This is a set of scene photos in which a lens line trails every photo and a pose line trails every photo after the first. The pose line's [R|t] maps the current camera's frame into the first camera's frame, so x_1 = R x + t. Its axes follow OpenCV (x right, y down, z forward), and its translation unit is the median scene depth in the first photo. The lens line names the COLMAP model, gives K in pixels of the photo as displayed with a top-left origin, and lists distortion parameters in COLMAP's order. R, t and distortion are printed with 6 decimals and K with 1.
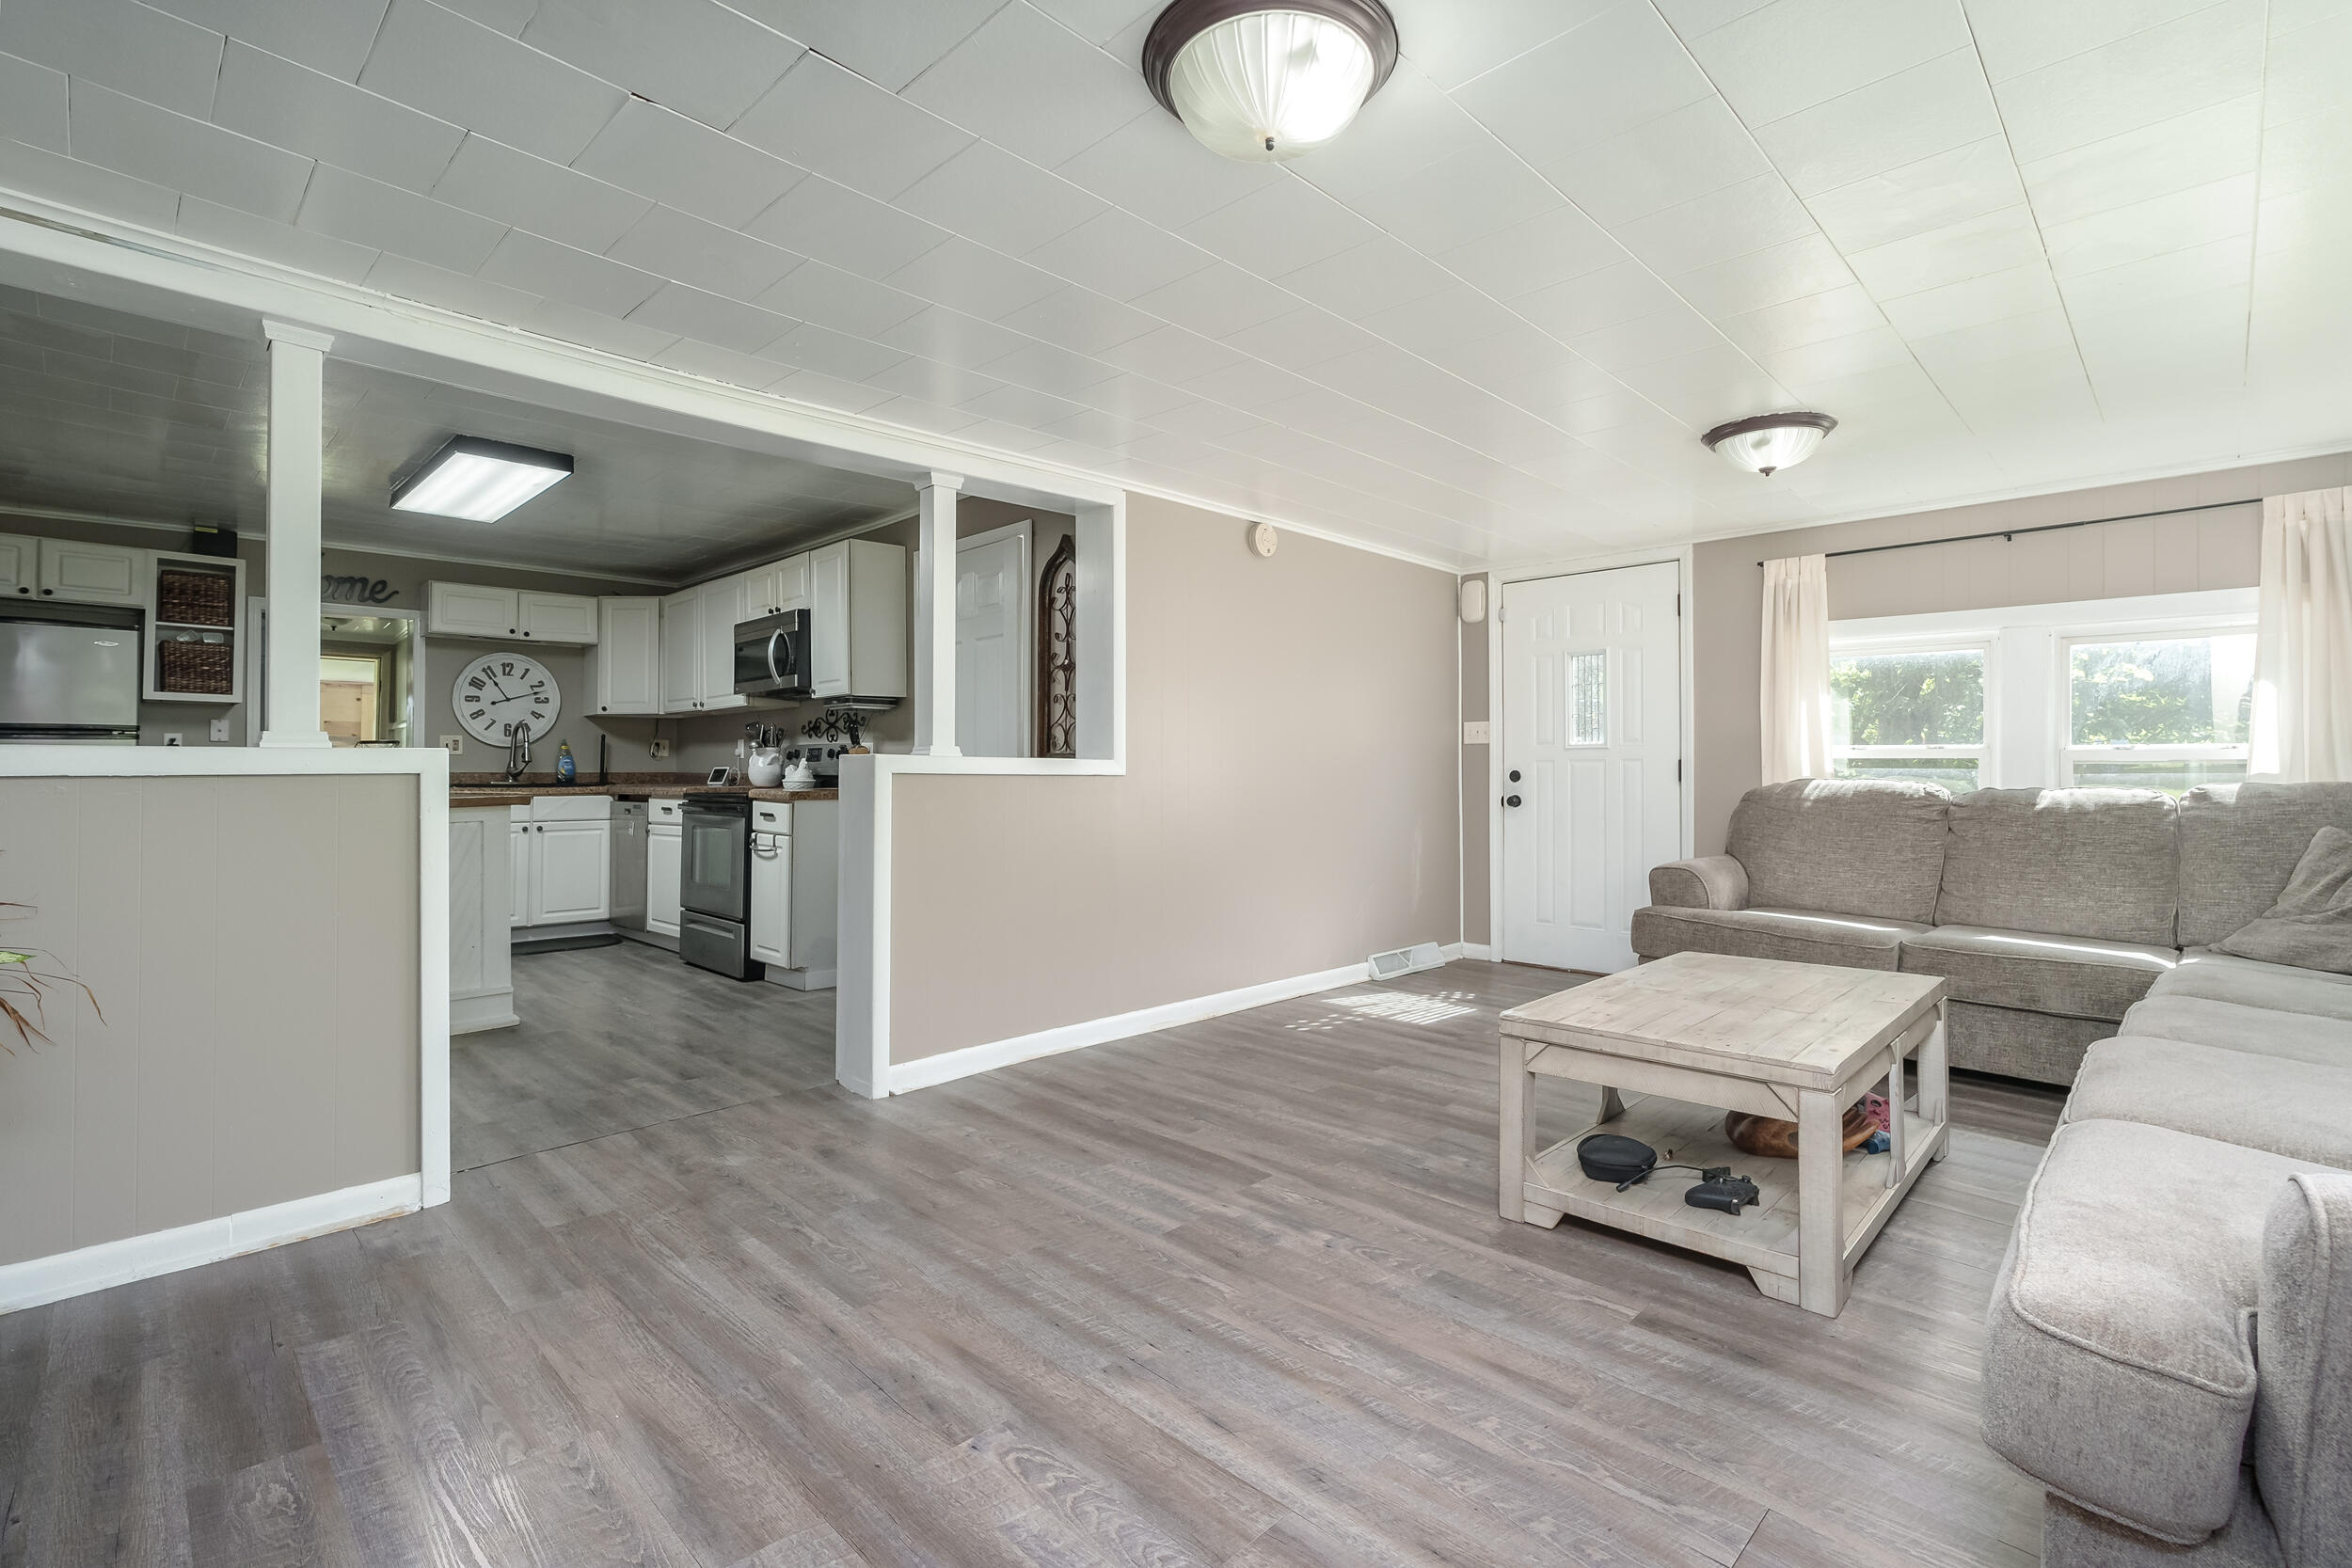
lens RADIAL K [[1067.0, 0, 1162.8], [0, 1067.0, 749.7], [0, 0, 1]] dist [-0.002336, -0.000169]
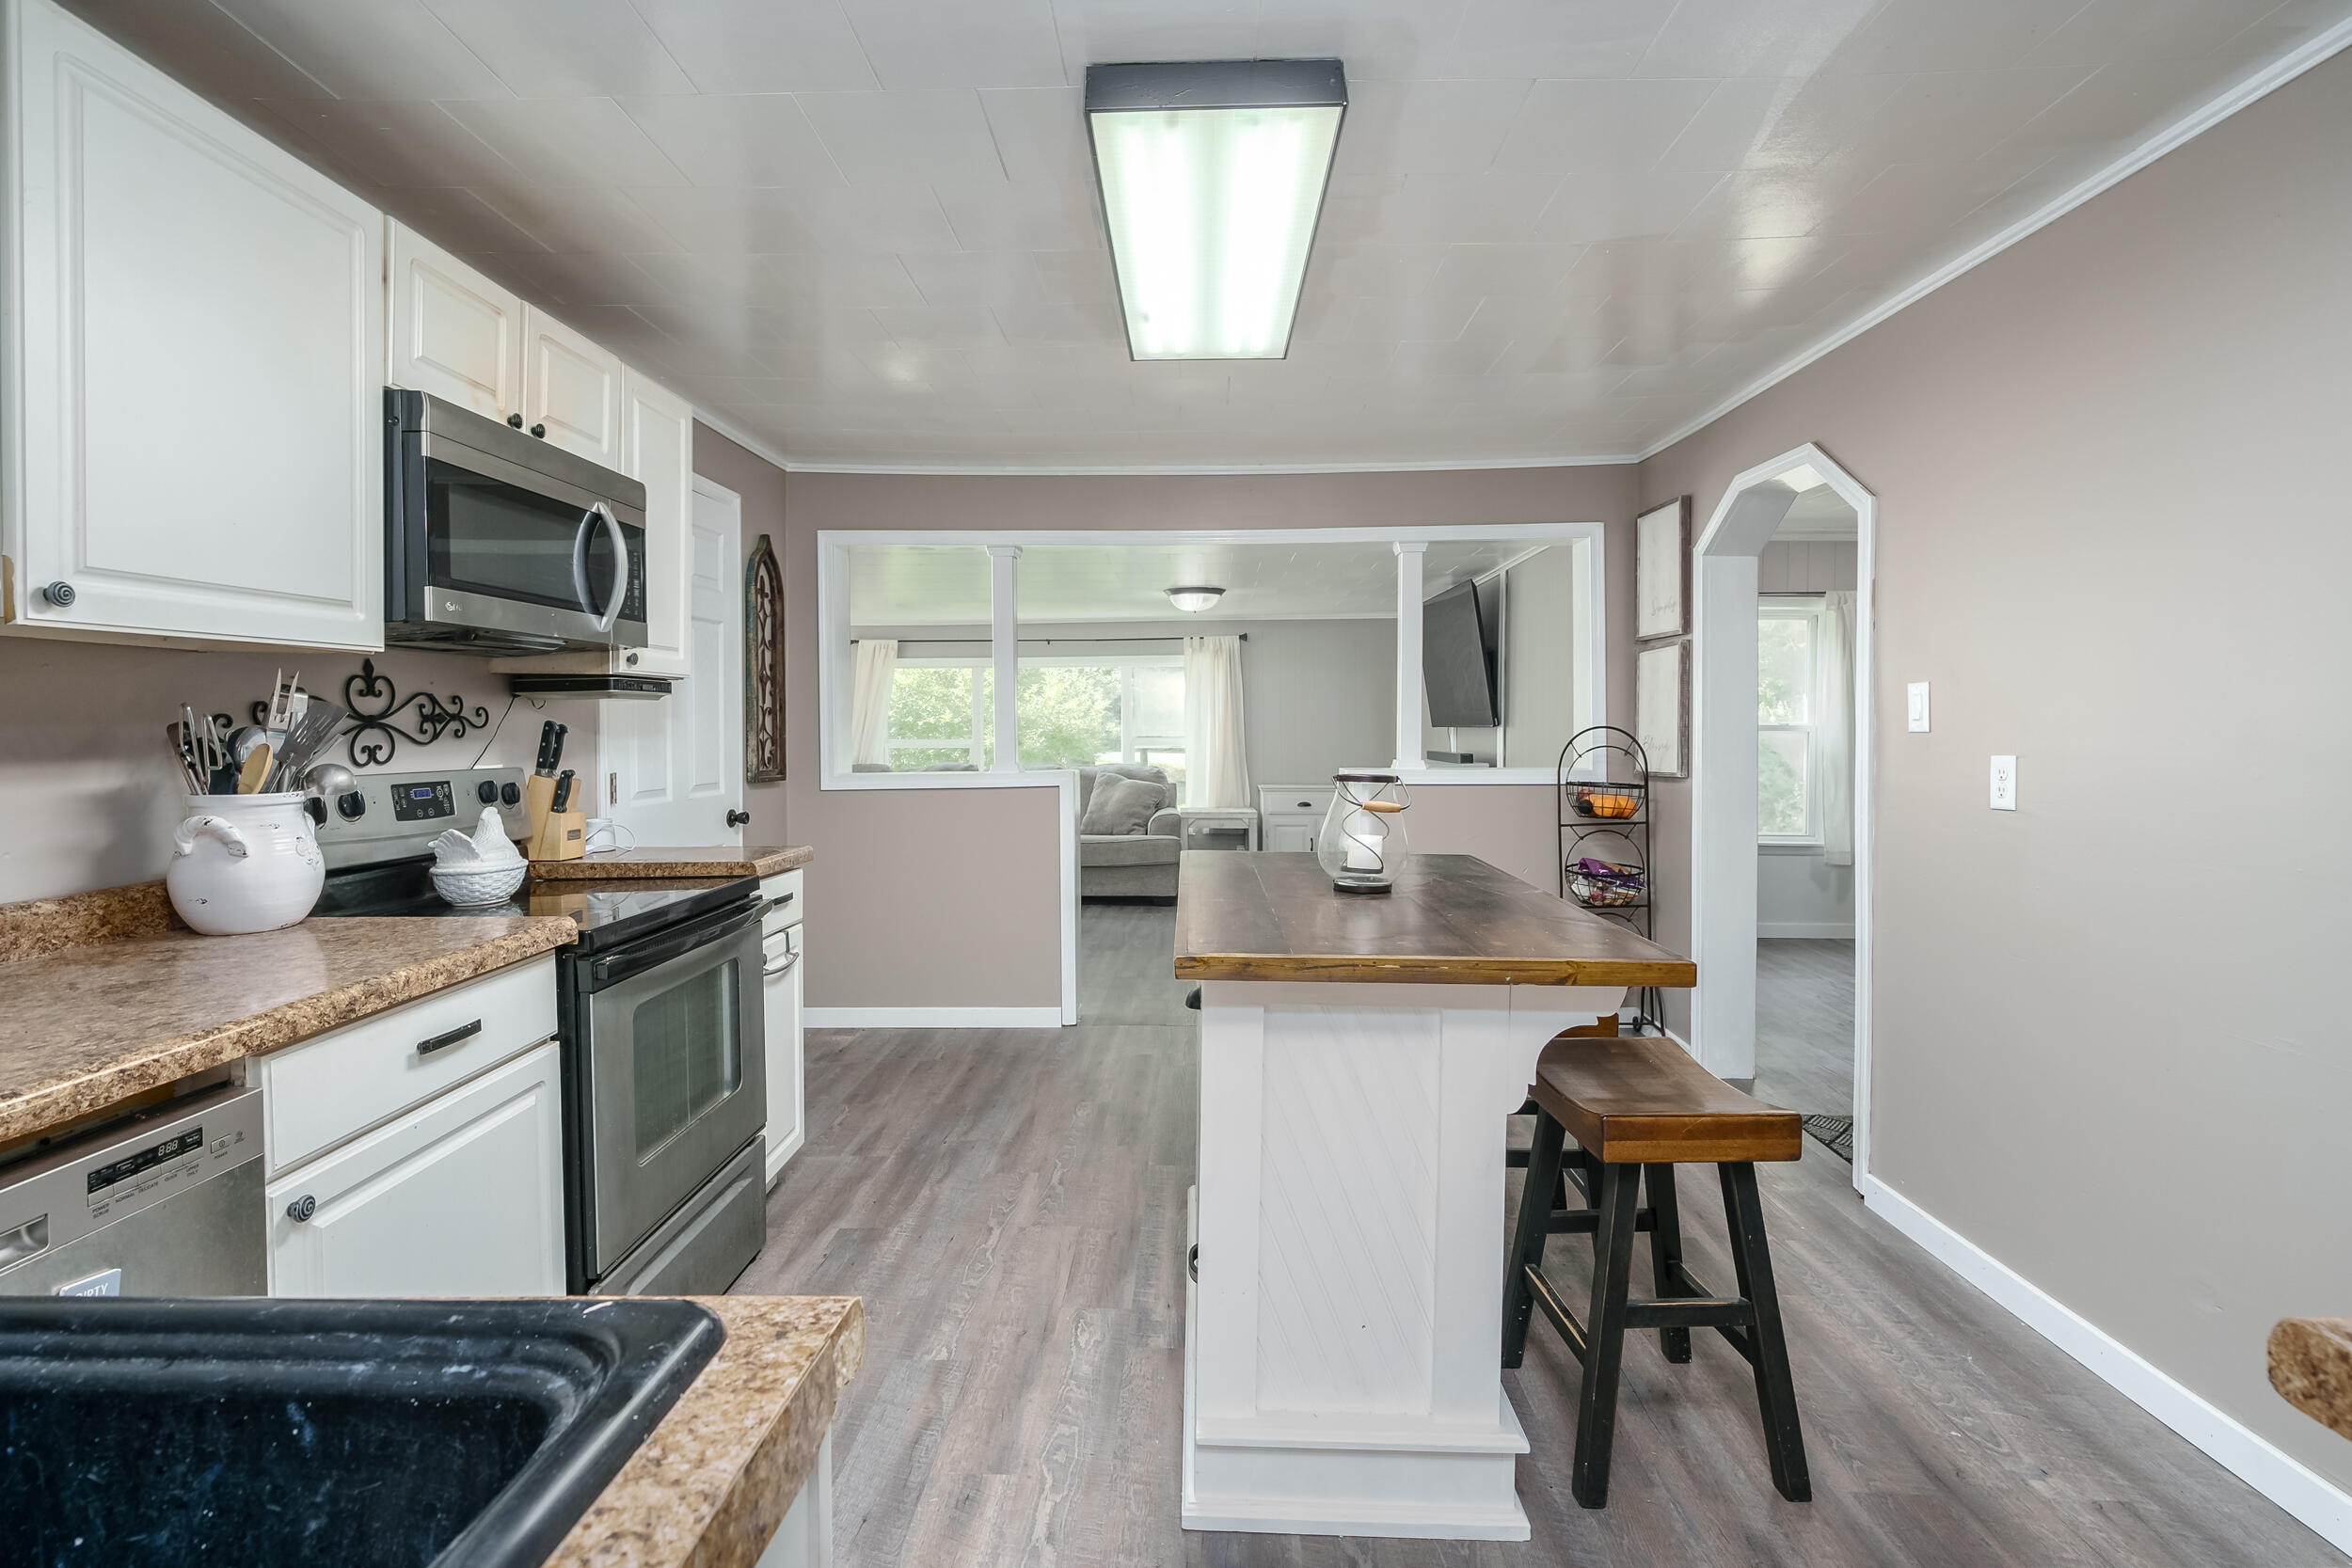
lens RADIAL K [[1100.4, 0, 1167.1], [0, 1100.4, 737.5], [0, 0, 1]] dist [-0.000023, 0.000112]
pose [[-0.683282, -0.002299, 0.730151, -0.706912], [-0.008933, 0.999947, -0.005210, -0.015507], [-0.730100, -0.010082, -0.683266, 0.958320]]
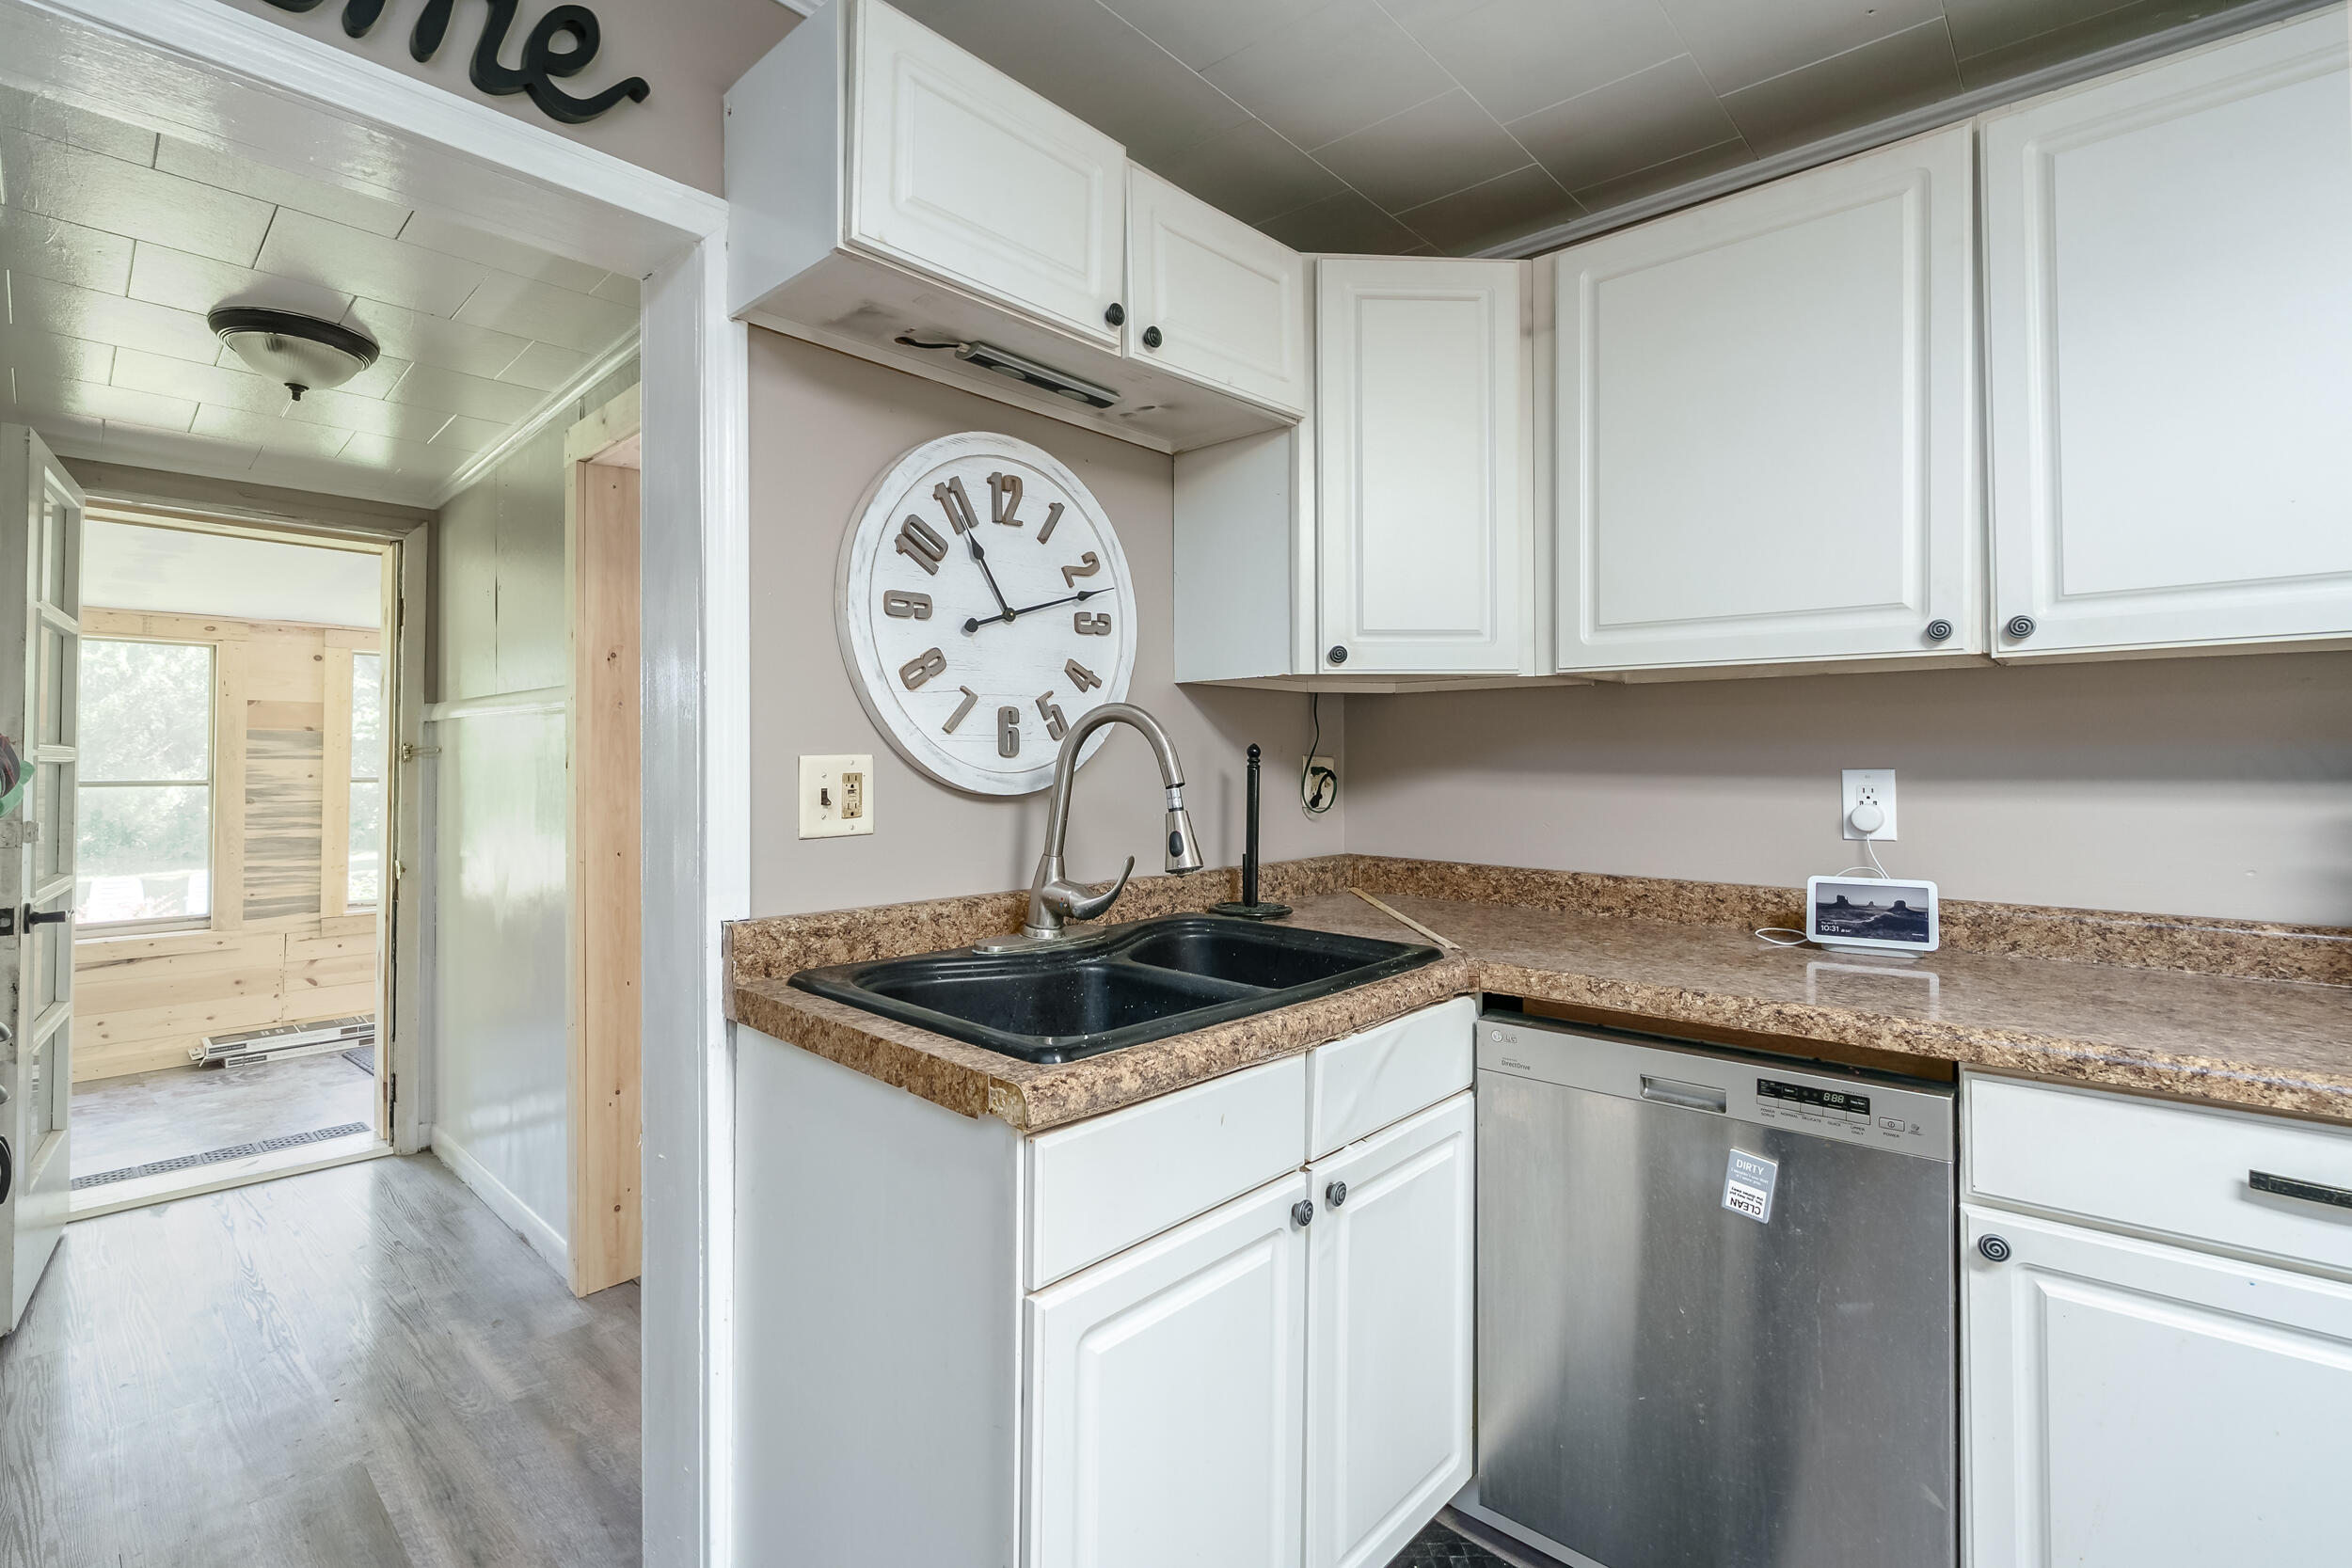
lens RADIAL K [[1067.0, 0, 1162.8], [0, 1067.0, 749.7], [0, 0, 1]] dist [-0.002336, -0.000169]
pose [[0.998679, 0.002279, 0.051335, -0.607477], [-0.002954, 0.999910, 0.013083, -0.018077], [-0.051301, -0.013217, 0.998596, 0.758023]]
